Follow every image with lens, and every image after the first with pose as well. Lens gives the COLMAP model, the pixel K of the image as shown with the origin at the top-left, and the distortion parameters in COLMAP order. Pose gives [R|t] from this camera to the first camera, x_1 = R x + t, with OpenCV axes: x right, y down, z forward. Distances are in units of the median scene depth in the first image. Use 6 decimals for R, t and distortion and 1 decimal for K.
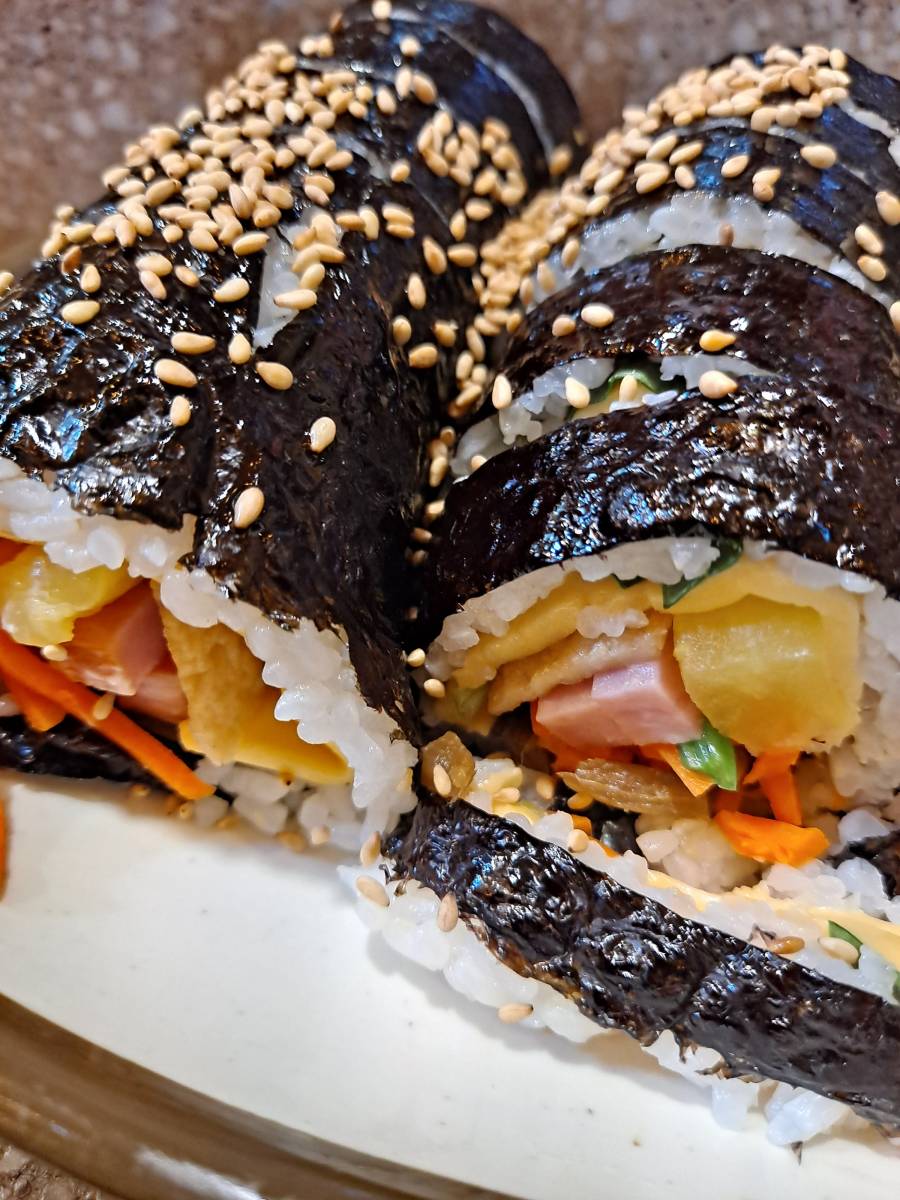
lens RADIAL K [[905.3, 0, 450.0], [0, 905.3, 600.0], [0, 0, 1]] dist [0.013095, -0.066127]
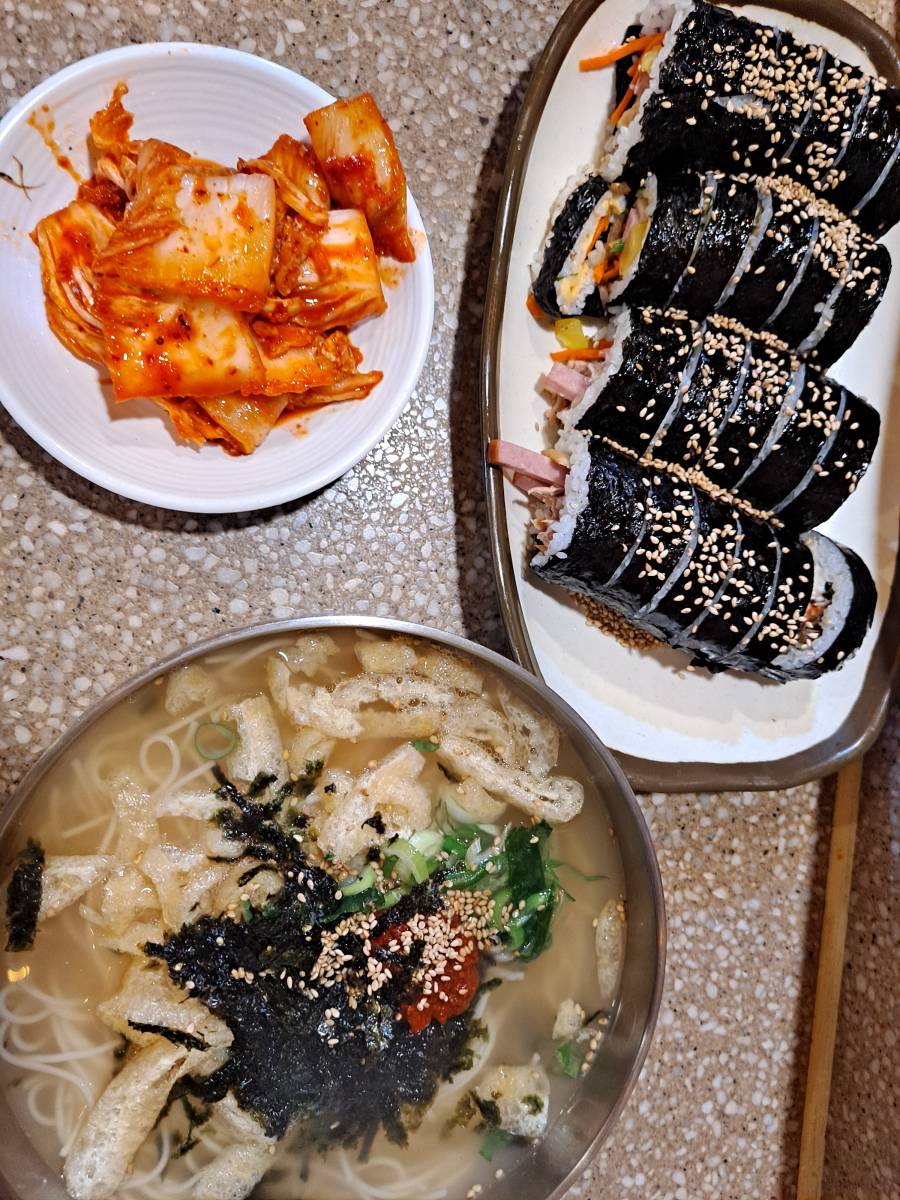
lens RADIAL K [[880.6, 0, 450.0], [0, 880.6, 600.0], [0, 0, 1]] dist [-0.002340, -0.020391]
pose [[0.023150, 0.997219, 0.070846, 1.625413], [-0.857711, -0.016596, 0.513863, -1.267004], [0.513610, -0.072661, 0.854942, -2.927903]]
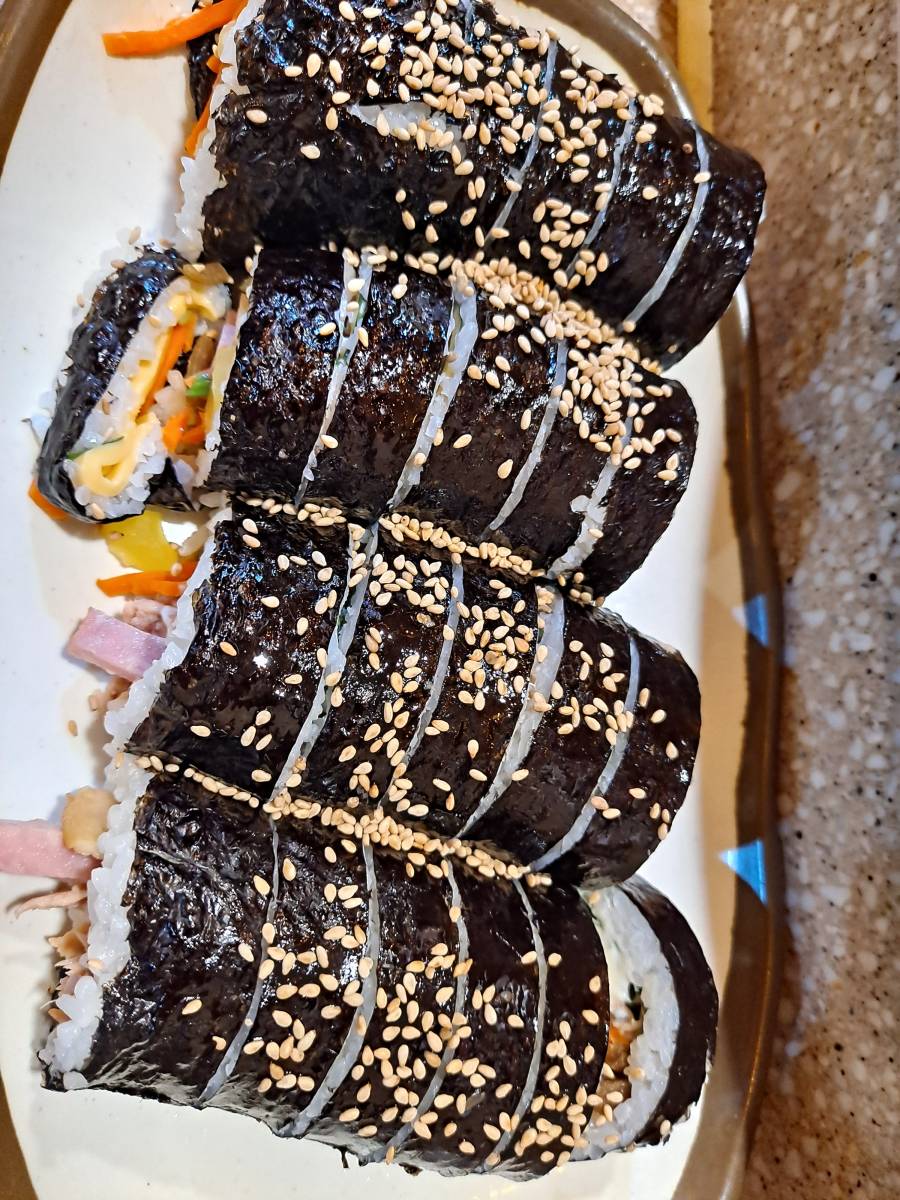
lens RADIAL K [[905.3, 0, 450.0], [0, 905.3, 600.0], [0, 0, 1]] dist [0.013095, -0.066127]
pose [[0.076427, 0.996977, 0.014004, 0.825819], [-0.947424, 0.068237, 0.312622, -1.013547], [0.310721, -0.037160, 0.949775, -0.813810]]
